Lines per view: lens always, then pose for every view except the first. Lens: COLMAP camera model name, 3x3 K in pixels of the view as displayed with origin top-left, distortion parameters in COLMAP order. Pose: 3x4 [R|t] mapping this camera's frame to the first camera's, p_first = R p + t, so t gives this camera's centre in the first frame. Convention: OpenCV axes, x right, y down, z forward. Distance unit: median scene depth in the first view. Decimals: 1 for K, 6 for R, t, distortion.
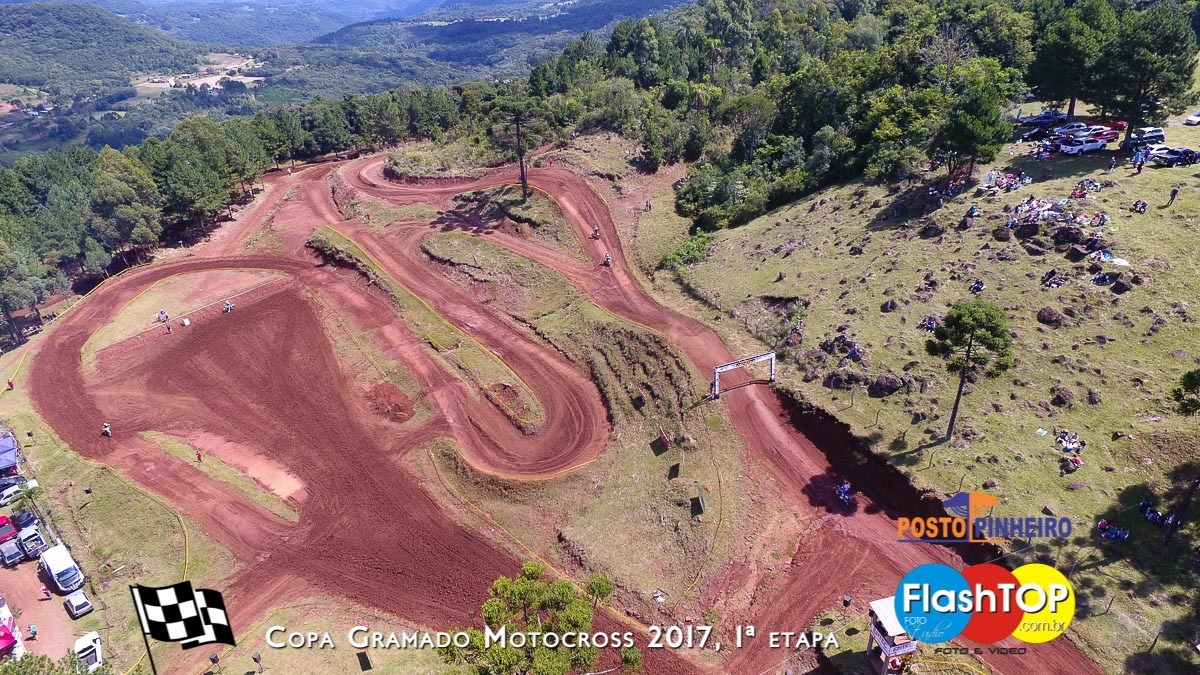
lens RADIAL K [[718.6, 0, 598.2], [0, 718.6, 336.6], [0, 0, 1]] dist [0.010265, 0.002343]
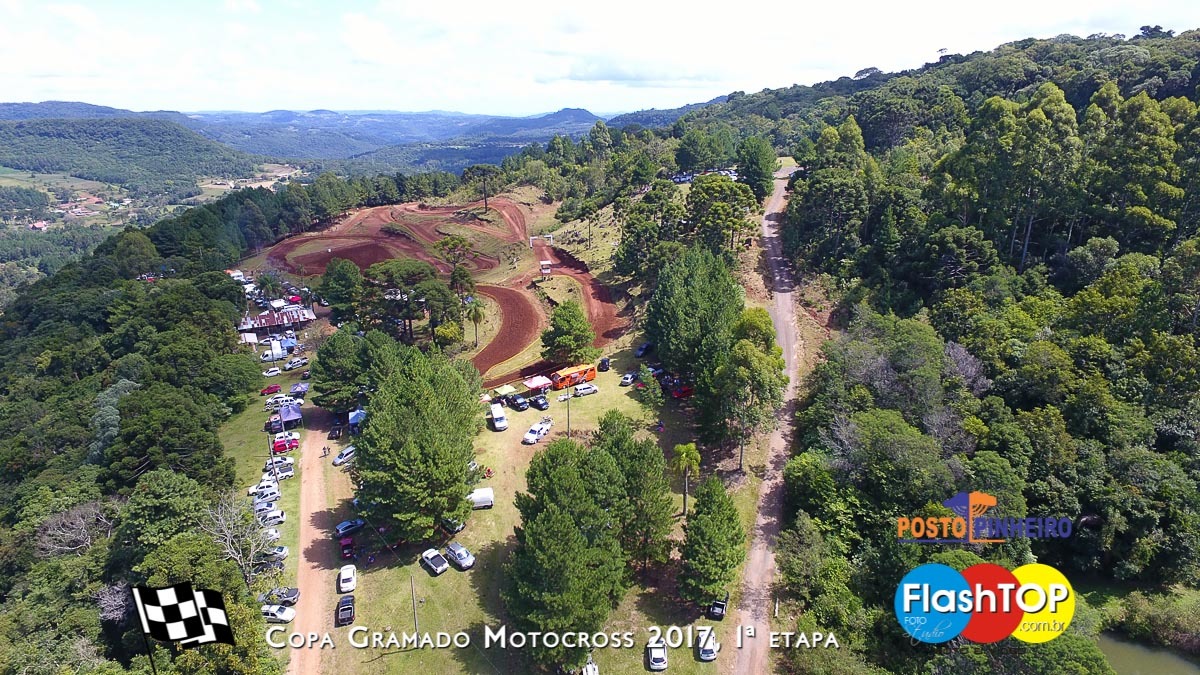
lens RADIAL K [[718.6, 0, 601.1], [0, 718.6, 338.5], [0, 0, 1]] dist [0.010265, 0.002343]
pose [[0.999148, 0.039976, -0.010259, 0.177400], [-0.041099, 0.986463, -0.158750, 0.324530], [0.003774, 0.159036, 0.987265, -0.667092]]
